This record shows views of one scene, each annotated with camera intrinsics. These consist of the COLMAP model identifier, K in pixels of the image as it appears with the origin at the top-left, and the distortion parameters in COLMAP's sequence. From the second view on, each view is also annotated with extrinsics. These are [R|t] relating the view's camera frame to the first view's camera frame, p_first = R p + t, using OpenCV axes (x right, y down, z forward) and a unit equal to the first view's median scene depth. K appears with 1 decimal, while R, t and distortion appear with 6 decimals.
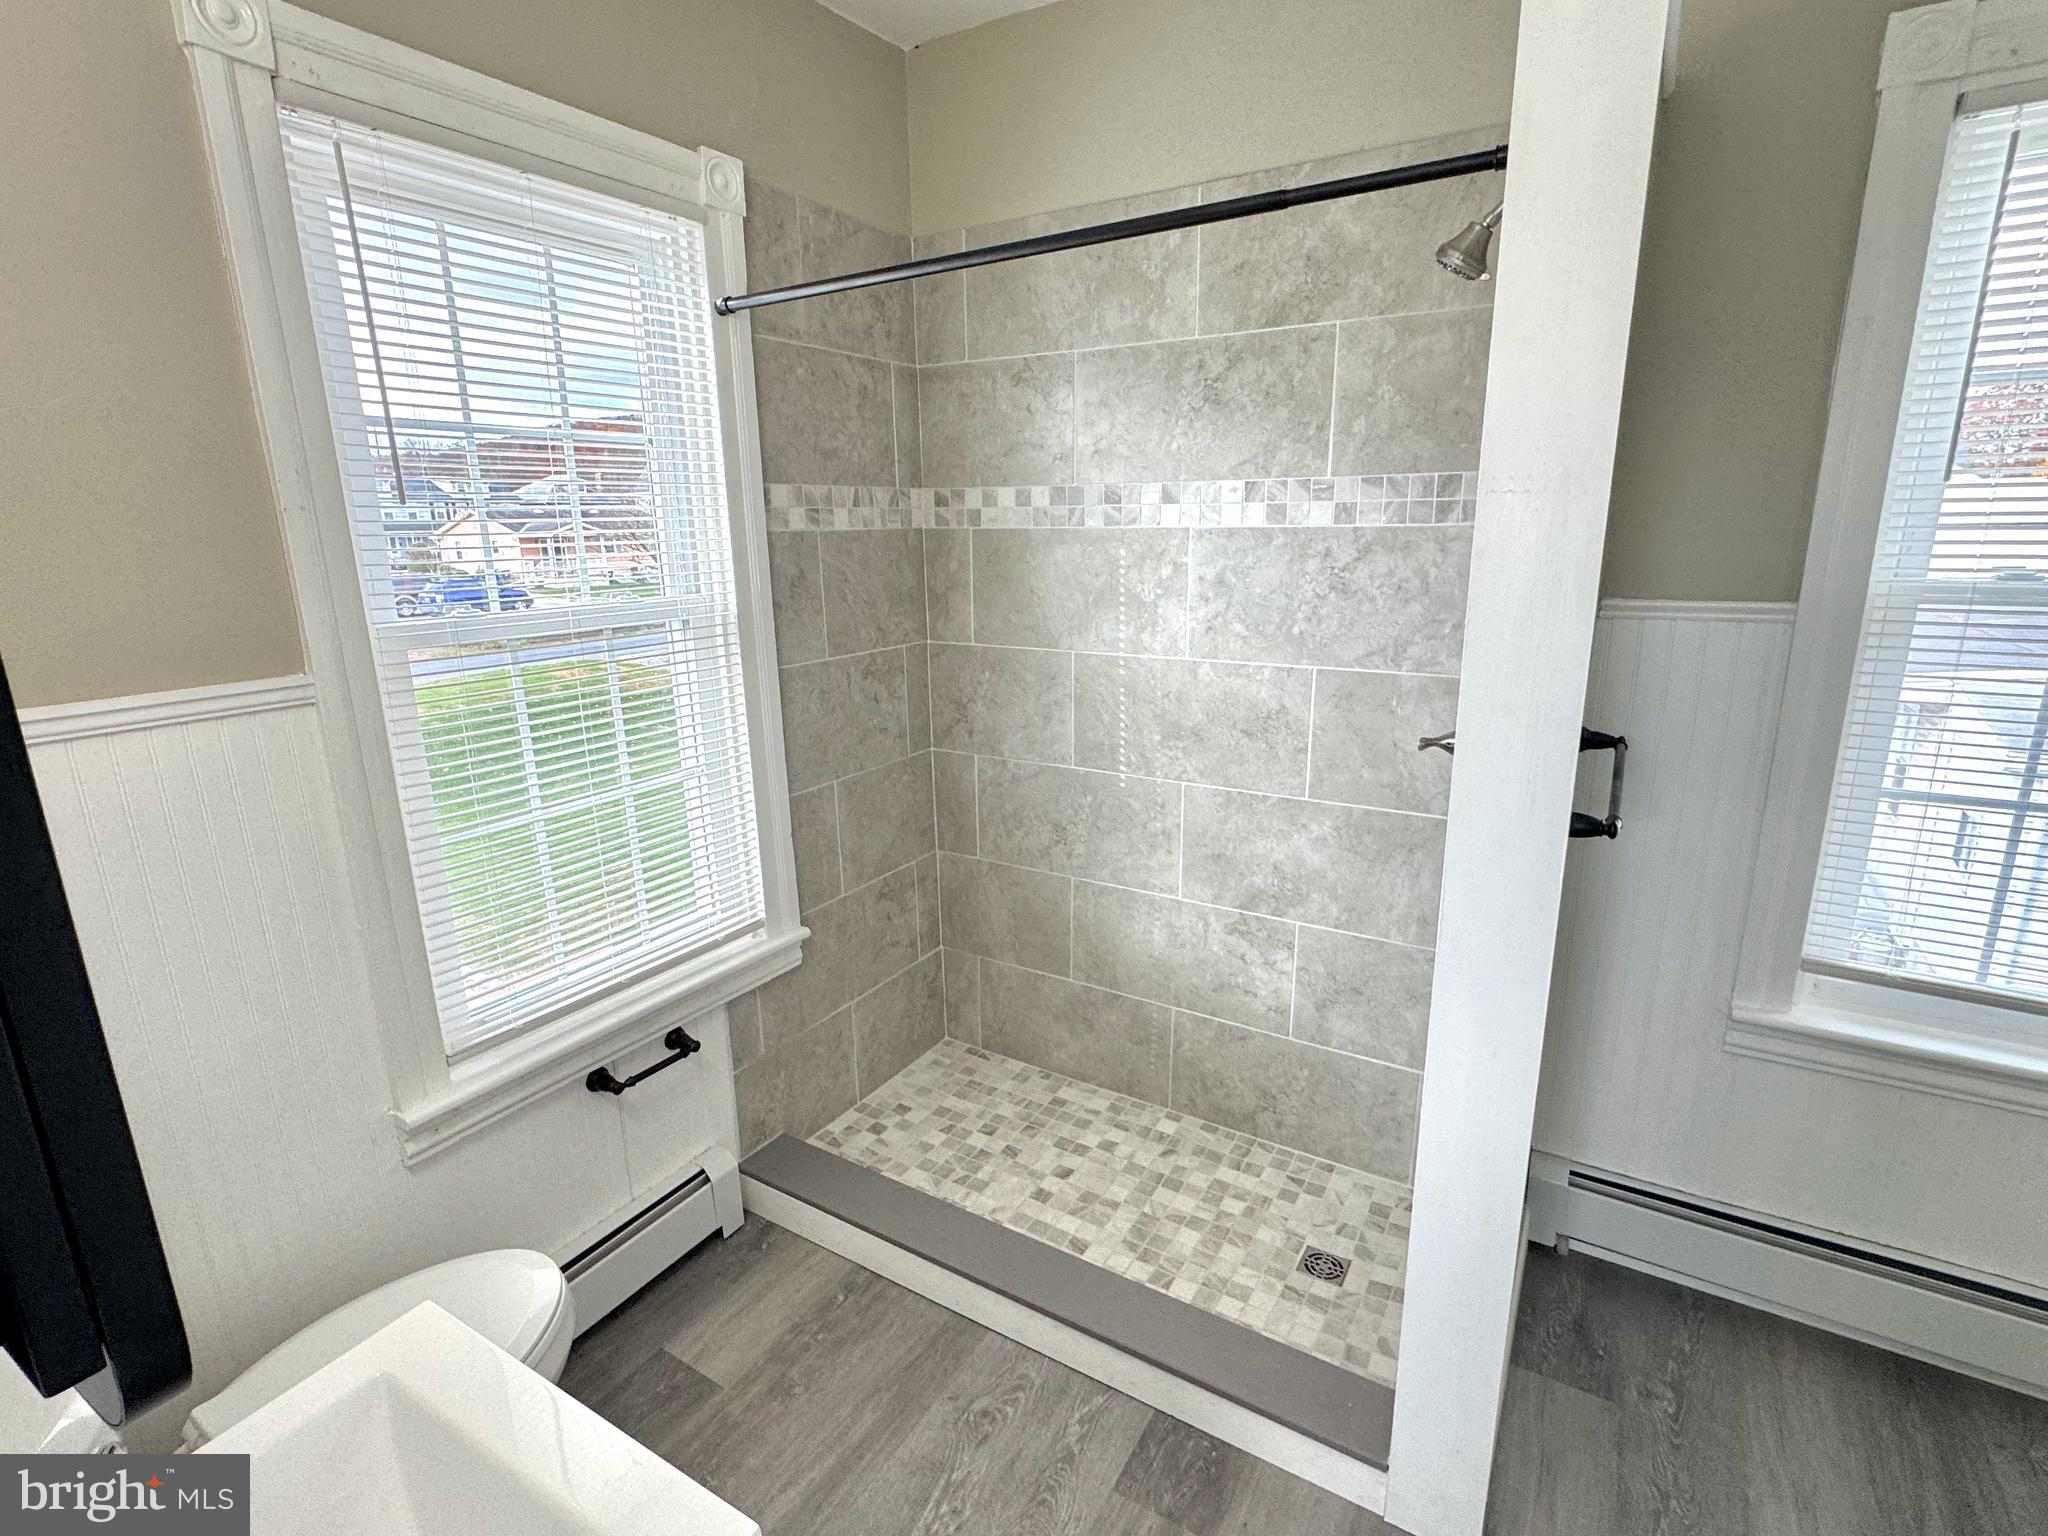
lens RADIAL K [[988.5, 0, 1023.7], [0, 988.5, 773.1], [0, 0, 1]] dist [0.001537, -0.001560]
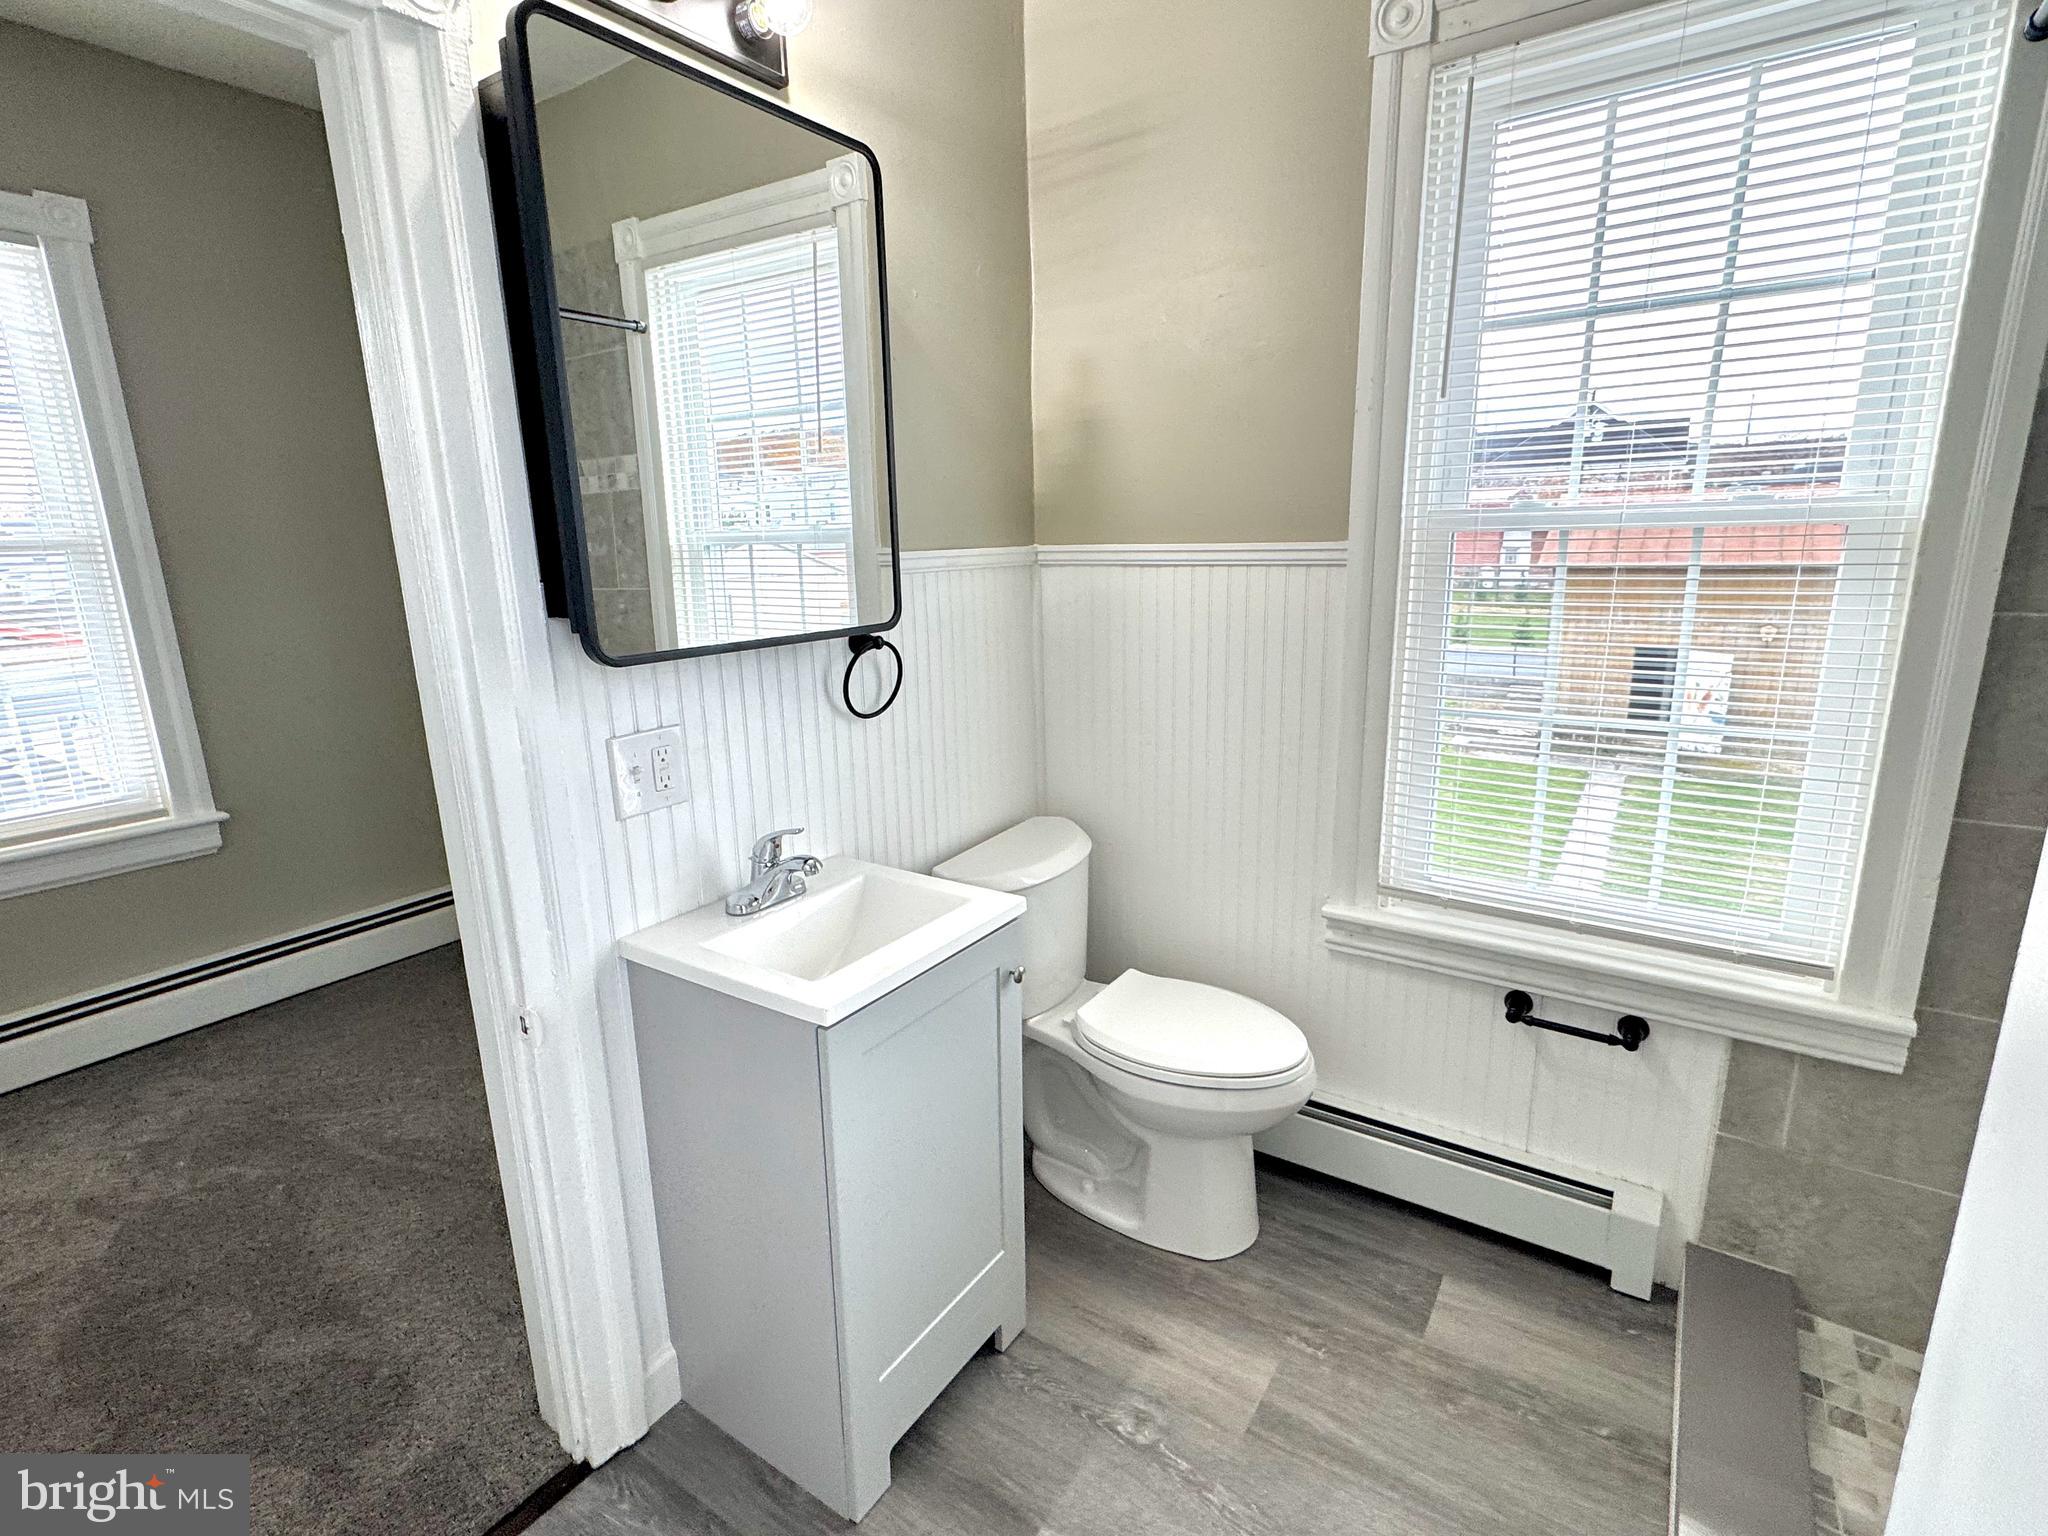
lens RADIAL K [[988.5, 0, 1014.2], [0, 988.5, 766.9], [0, 0, 1]] dist [0.001537, -0.001560]
pose [[-0.051922, 0.242220, -0.968831, 0.672396], [-0.219911, 0.943552, 0.247685, -0.048308], [0.974137, 0.225917, 0.004276, 0.681707]]
